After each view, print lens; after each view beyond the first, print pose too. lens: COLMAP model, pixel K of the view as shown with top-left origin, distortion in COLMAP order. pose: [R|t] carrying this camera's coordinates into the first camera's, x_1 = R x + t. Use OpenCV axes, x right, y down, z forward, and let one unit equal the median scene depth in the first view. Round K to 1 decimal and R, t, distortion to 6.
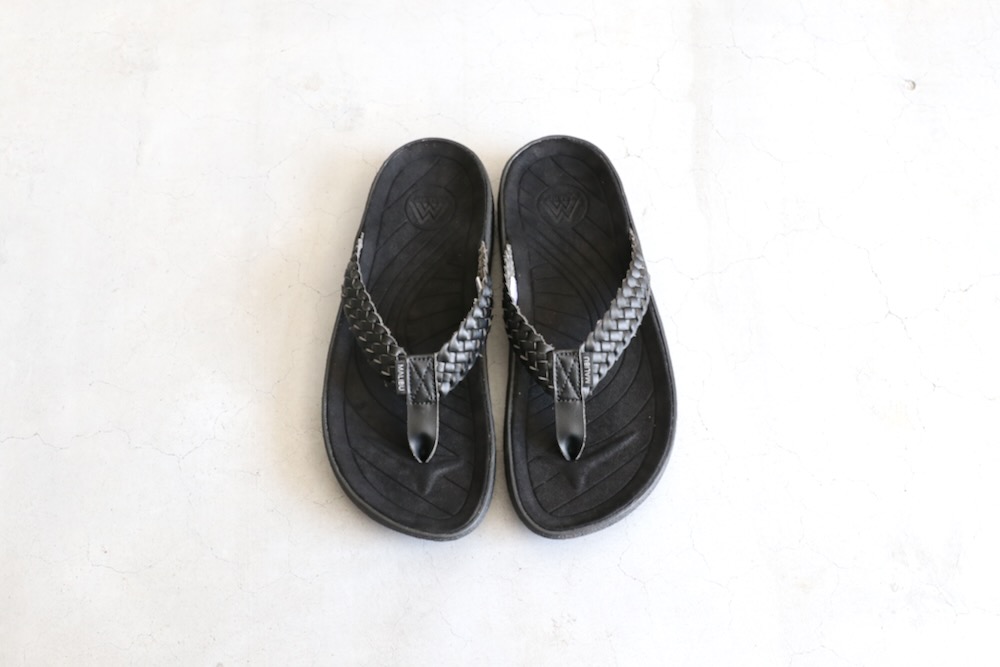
lens RADIAL K [[1189.0, 0, 503.1], [0, 1189.0, 341.9], [0, 0, 1]] dist [-0.100813, 0.000000]
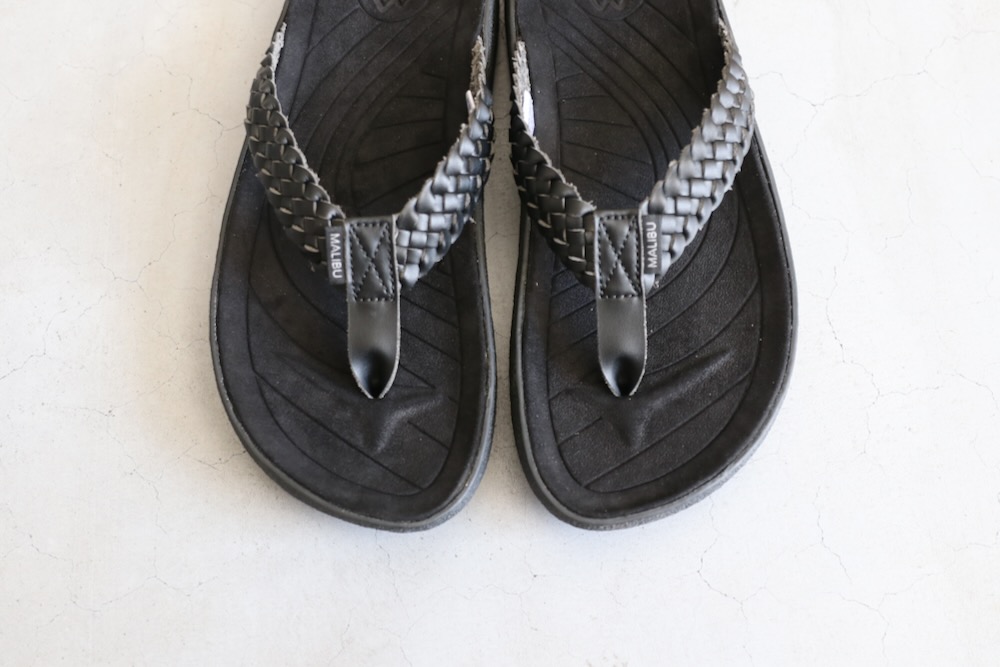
lens RADIAL K [[1163.7, 0, 502.8], [0, 1163.7, 337.5], [0, 0, 1]] dist [-0.079028, 0.000000]
pose [[0.999807, 0.007637, -0.018074, 0.007717], [-0.006108, 0.996514, 0.083197, 0.021617], [0.018646, -0.083071, 0.996369, 0.416745]]
